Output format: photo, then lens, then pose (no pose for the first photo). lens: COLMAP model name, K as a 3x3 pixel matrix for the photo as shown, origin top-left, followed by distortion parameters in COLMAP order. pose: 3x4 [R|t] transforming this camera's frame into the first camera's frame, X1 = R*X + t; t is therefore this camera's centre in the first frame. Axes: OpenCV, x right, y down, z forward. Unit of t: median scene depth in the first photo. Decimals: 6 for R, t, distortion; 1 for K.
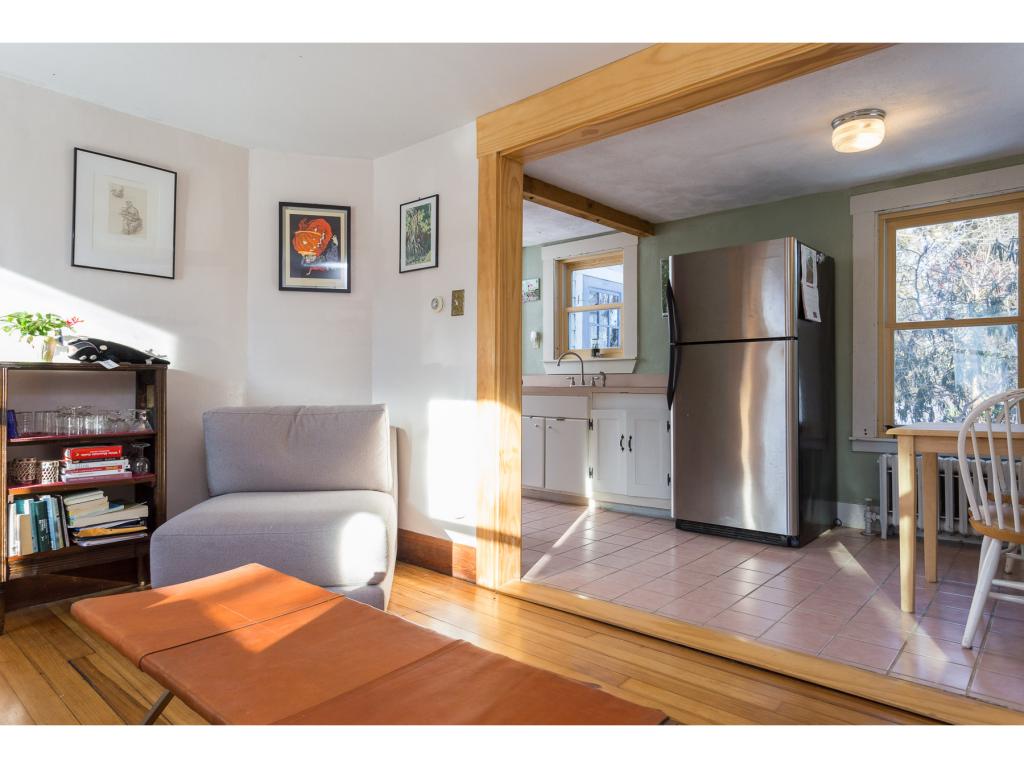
lens RADIAL K [[622.7, 0, 516.6], [0, 622.7, 383.1], [0, 0, 1]] dist [0.000266, -0.000115]
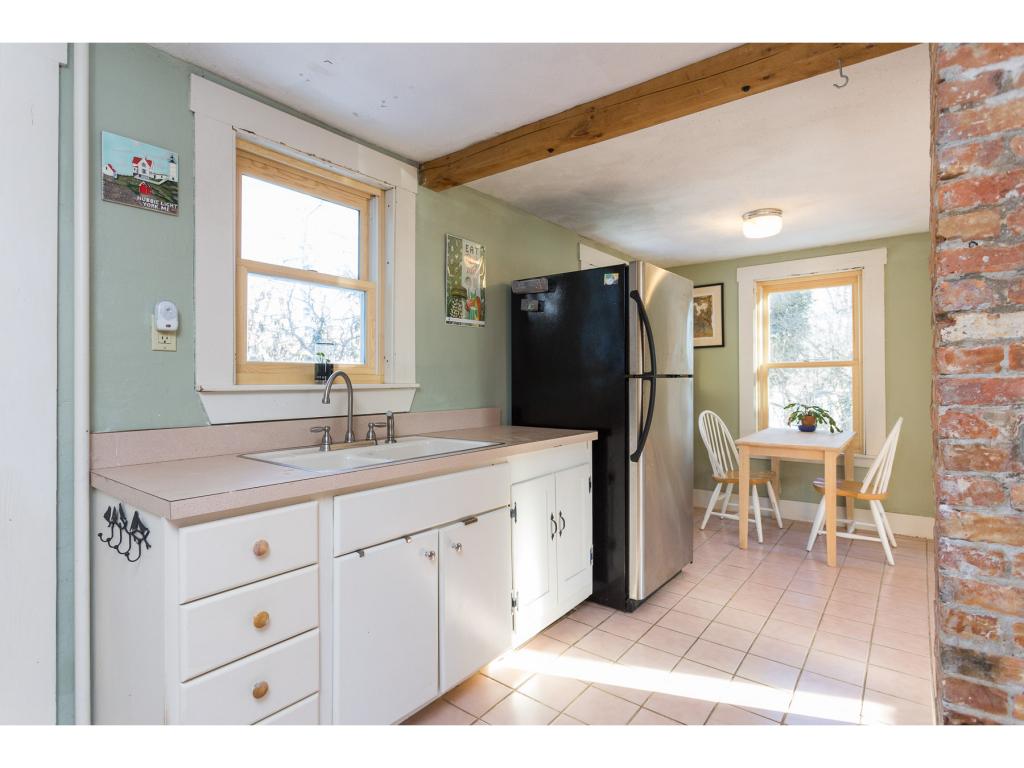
lens RADIAL K [[532.6, 0, 507.7], [0, 532.6, 381.8], [0, 0, 1]] dist [0.000742, -0.000457]
pose [[-0.058573, -0.006581, 0.998261, -0.299854], [-0.006165, 0.999962, 0.006231, -0.044877], [-0.998264, -0.005789, -0.058611, 0.888722]]
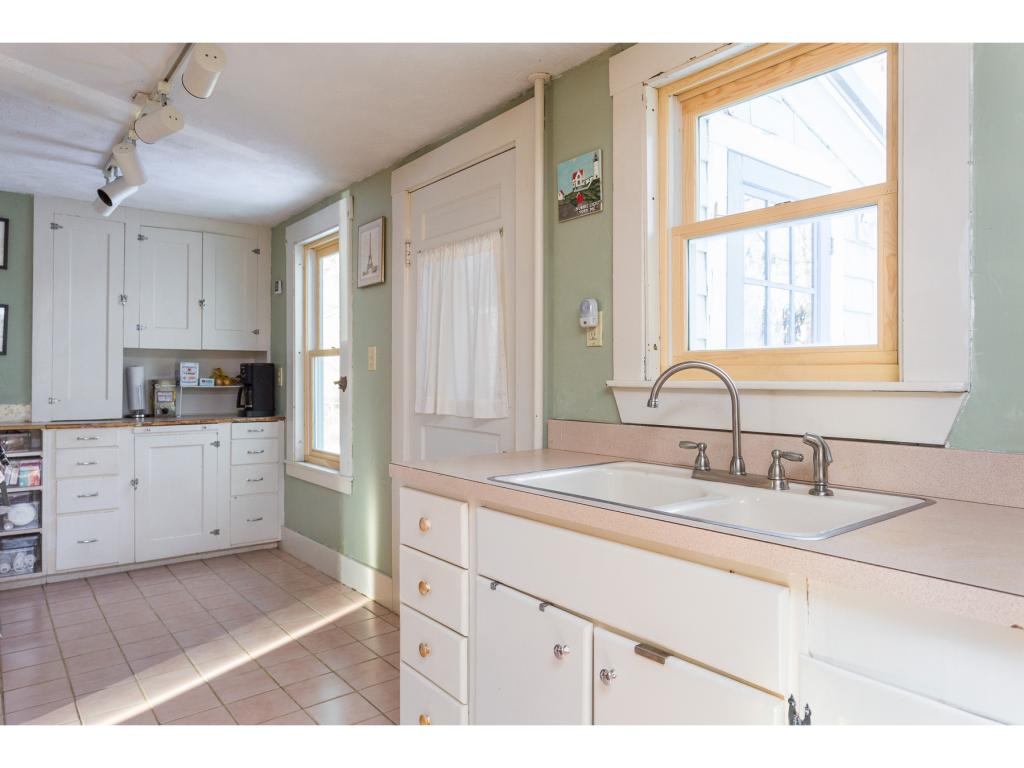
lens RADIAL K [[661.1, 0, 509.5], [0, 661.1, 381.0], [0, 0, 1]] dist [0.006472, -0.000853]
pose [[0.983218, 0.001791, -0.182427, 0.057000], [-0.000239, 0.999964, 0.008533, -0.042419], [0.182436, -0.008346, 0.983182, 0.662531]]
